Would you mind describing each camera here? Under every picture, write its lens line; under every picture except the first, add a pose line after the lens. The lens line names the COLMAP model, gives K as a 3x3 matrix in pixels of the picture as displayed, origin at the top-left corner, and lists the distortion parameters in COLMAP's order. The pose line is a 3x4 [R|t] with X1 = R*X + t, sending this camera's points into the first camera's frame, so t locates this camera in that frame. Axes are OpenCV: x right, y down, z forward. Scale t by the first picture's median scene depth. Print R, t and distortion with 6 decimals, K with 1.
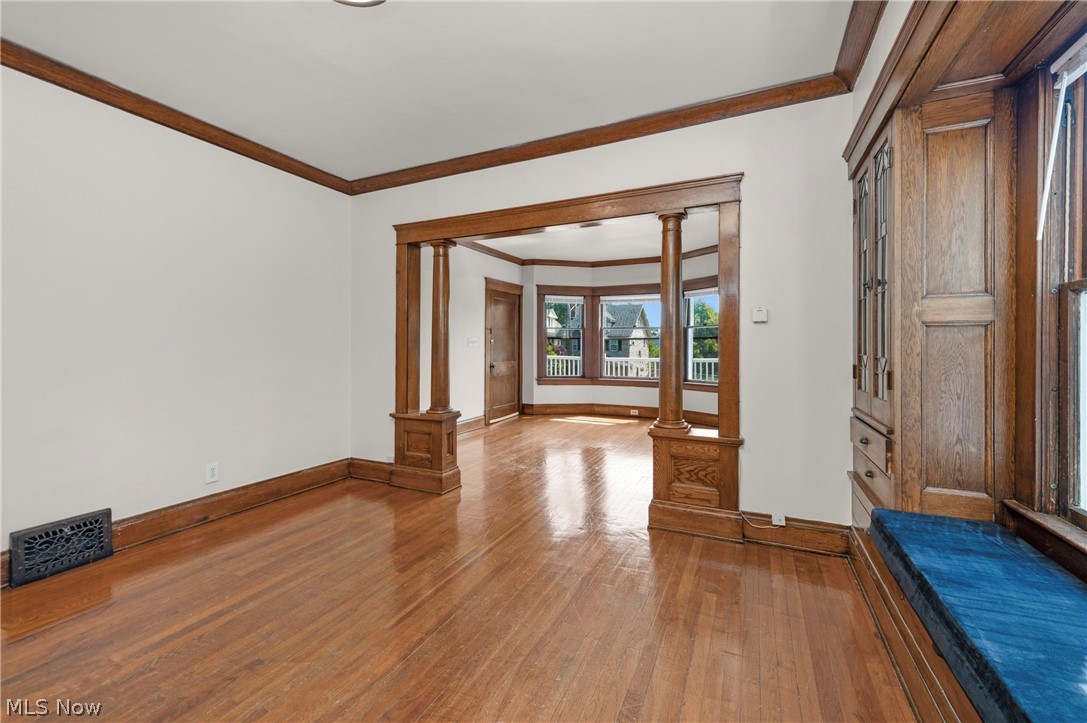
lens RADIAL K [[433.1, 0, 537.1], [0, 433.1, 344.5], [0, 0, 1]] dist [0.013238, -0.001511]
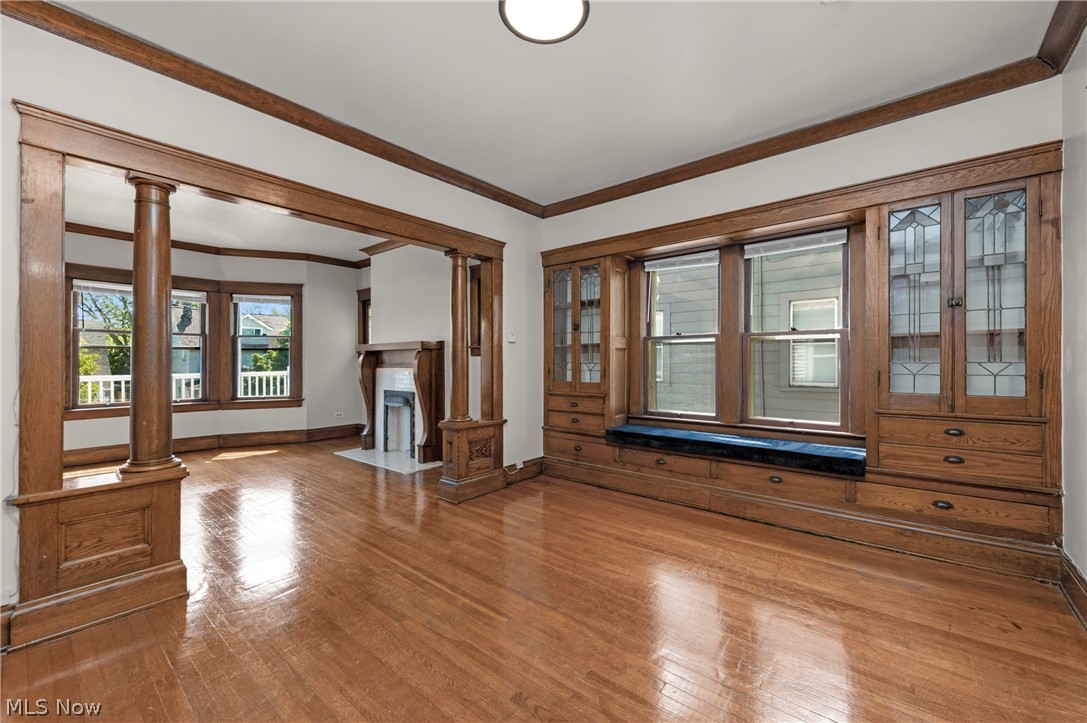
lens RADIAL K [[440.1, 0, 570.4], [0, 440.1, 359.0], [0, 0, 1]] dist [0.029530, -0.000742]
pose [[0.229484, 0.001704, 0.973311, -0.358796], [-0.004158, 0.999991, -0.000770, 0.003146], [-0.973303, -0.003870, 0.229490, 0.158357]]
